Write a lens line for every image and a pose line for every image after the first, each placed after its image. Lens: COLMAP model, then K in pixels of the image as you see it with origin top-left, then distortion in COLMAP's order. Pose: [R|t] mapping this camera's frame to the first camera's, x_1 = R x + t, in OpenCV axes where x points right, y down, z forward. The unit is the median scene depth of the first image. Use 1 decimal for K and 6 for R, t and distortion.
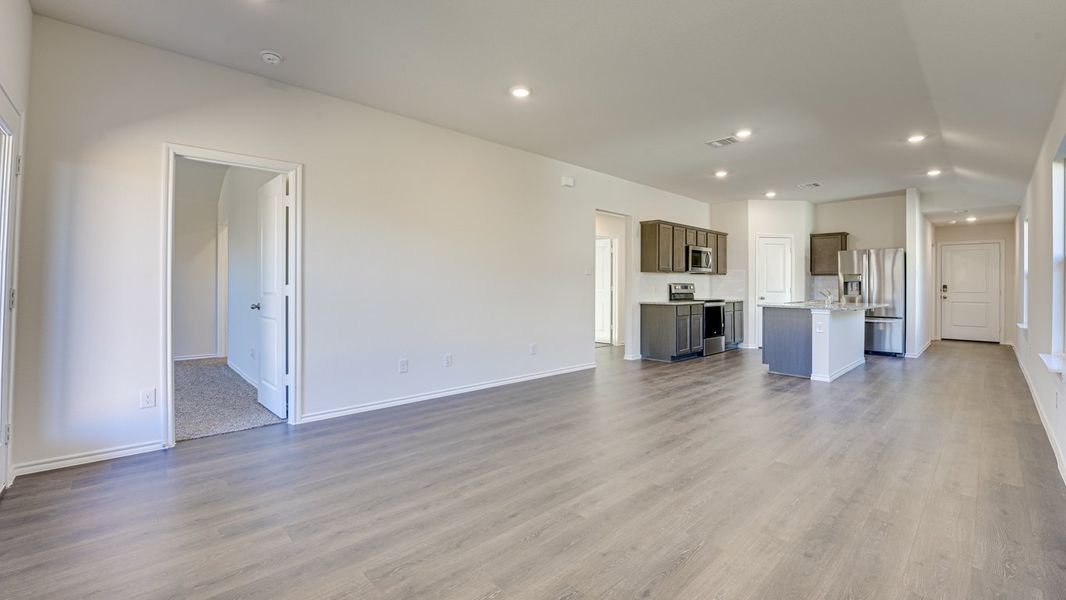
lens RADIAL K [[440.2, 0, 531.3], [0, 440.2, 286.0], [0, 0, 1]] dist [-0.026380, 0.001982]
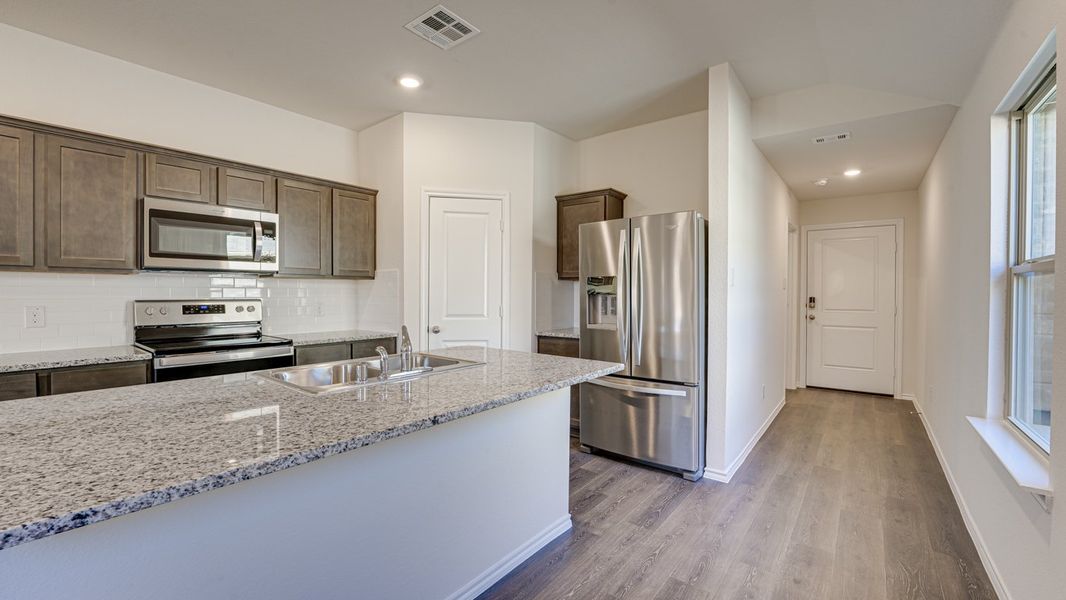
lens RADIAL K [[440.2, 0, 525.0], [0, 440.2, 298.6], [0, 0, 1]] dist [-0.026380, 0.001982]
pose [[0.988949, -0.005368, 0.148160, 0.593168], [0.003588, 0.999918, 0.012279, -0.011196], [-0.148214, -0.011611, 0.988887, 0.574362]]
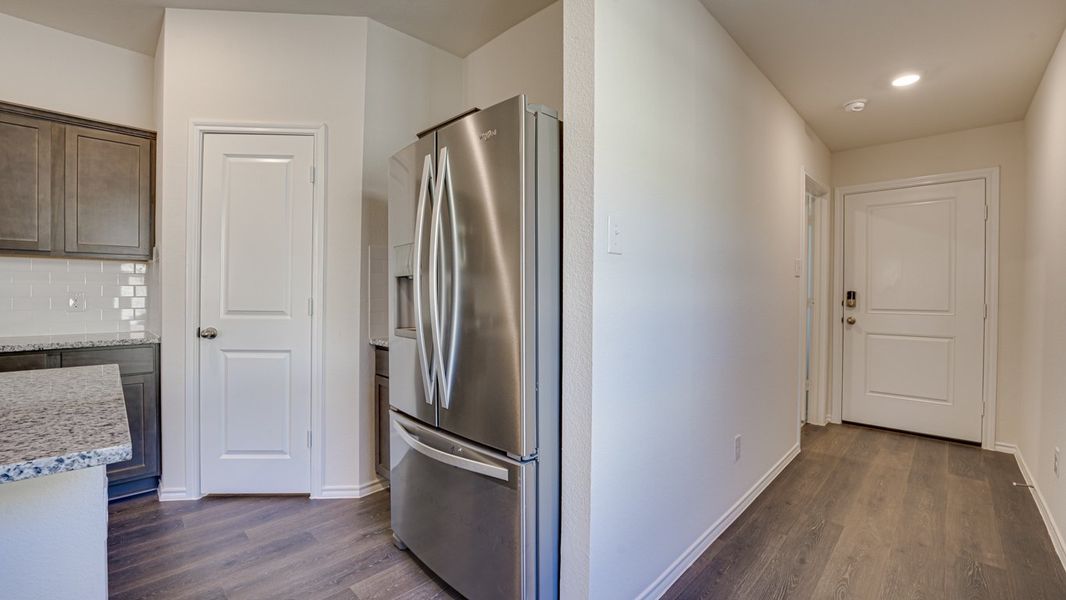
lens RADIAL K [[440.2, 0, 540.2], [0, 440.2, 293.5], [0, 0, 1]] dist [-0.026380, 0.001982]
pose [[0.999100, 0.001189, 0.042391, 0.797502], [-0.001428, 0.999983, 0.005606, -0.002193], [-0.042384, -0.005662, 0.999085, 0.742825]]
